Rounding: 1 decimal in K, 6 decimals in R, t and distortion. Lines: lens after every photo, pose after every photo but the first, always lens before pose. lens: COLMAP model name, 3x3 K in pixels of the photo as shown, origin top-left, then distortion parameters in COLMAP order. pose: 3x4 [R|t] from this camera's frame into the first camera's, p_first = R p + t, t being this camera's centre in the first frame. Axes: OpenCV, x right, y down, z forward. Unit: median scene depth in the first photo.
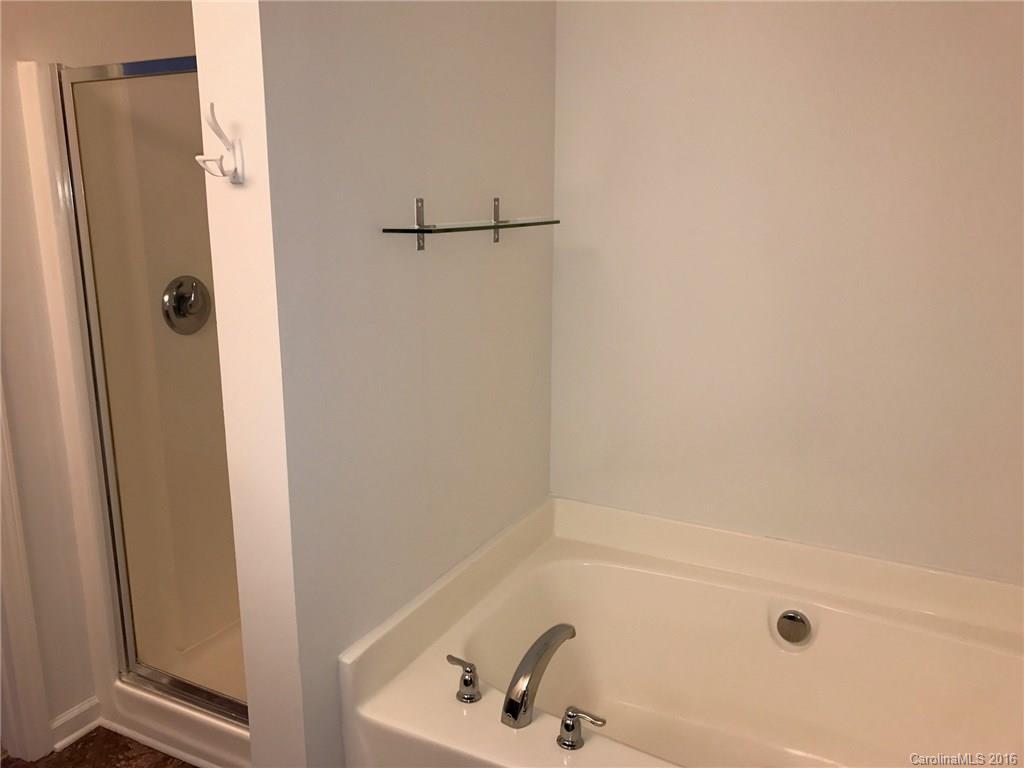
lens RADIAL K [[835.4, 0, 512.0], [0, 835.4, 384.0], [0, 0, 1]] dist [0.004325, 0.001812]
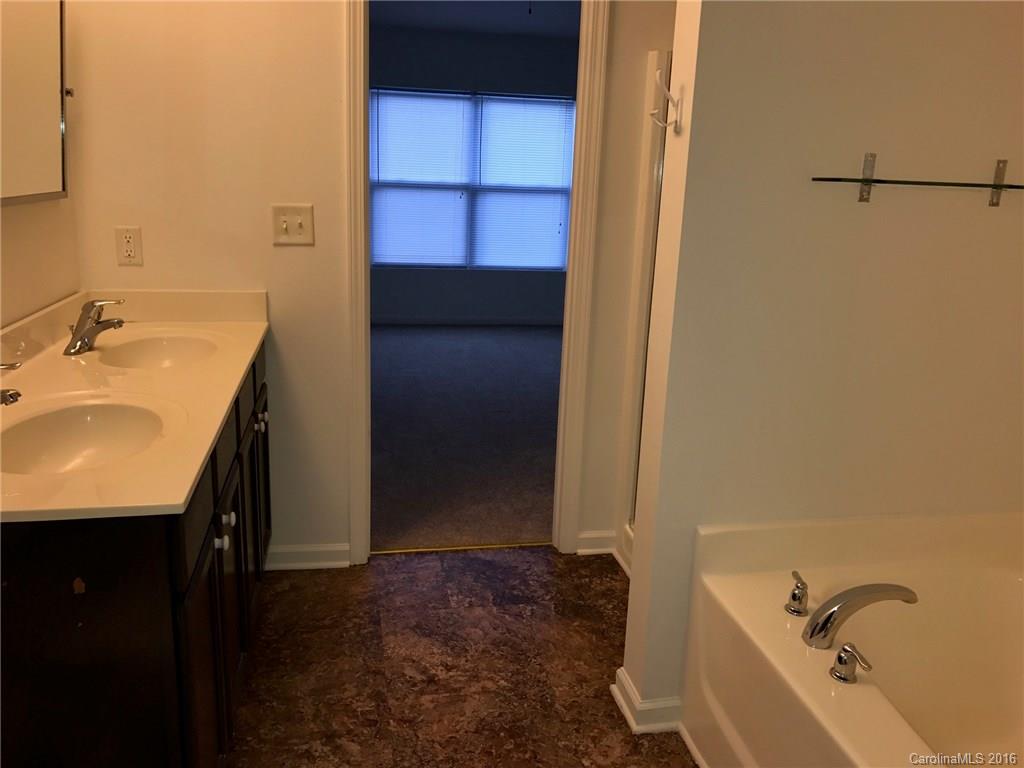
lens RADIAL K [[835.4, 0, 512.0], [0, 835.4, 384.0], [0, 0, 1]] dist [0.004325, 0.001812]
pose [[0.631623, 0.225415, -0.741782, 0.457712], [-0.212800, 0.970457, 0.113708, 0.040707], [0.745499, 0.086031, 0.660931, -0.026001]]
